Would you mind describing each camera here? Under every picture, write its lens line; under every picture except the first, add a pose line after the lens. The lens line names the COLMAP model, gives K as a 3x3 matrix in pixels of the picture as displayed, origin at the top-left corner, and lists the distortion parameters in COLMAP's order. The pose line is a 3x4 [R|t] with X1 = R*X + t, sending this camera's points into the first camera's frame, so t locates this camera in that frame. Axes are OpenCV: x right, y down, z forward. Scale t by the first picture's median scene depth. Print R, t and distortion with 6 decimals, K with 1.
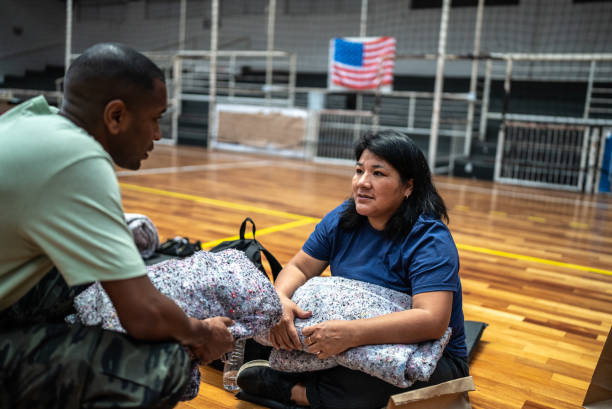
lens RADIAL K [[600.2, 0, 302.2], [0, 600.2, 205.5], [0, 0, 1]] dist [-0.034768, 0.152864]
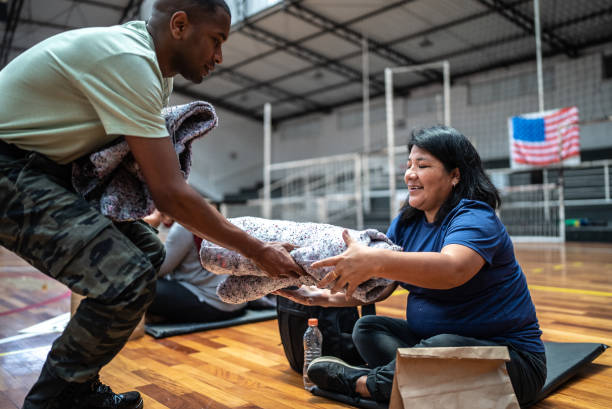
lens RADIAL K [[600.2, 0, 302.2], [0, 600.2, 205.5], [0, 0, 1]] dist [-0.034768, 0.152864]
pose [[0.937578, -0.089725, -0.336002, 0.228696], [0.027823, 0.982401, -0.184700, 0.169989], [0.346661, 0.163822, 0.923574, -0.032233]]
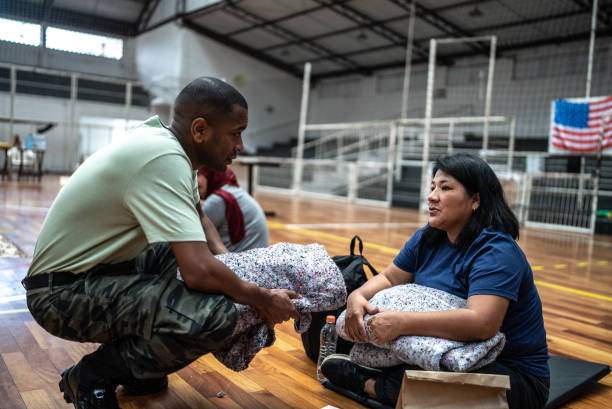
lens RADIAL K [[600.2, 0, 302.2], [0, 600.2, 205.5], [0, 0, 1]] dist [-0.034768, 0.152864]
pose [[0.922605, 0.020084, -0.385224, 0.249907], [-0.066420, 0.991999, -0.107358, 0.092590], [0.379986, 0.124635, 0.916557, -0.086574]]
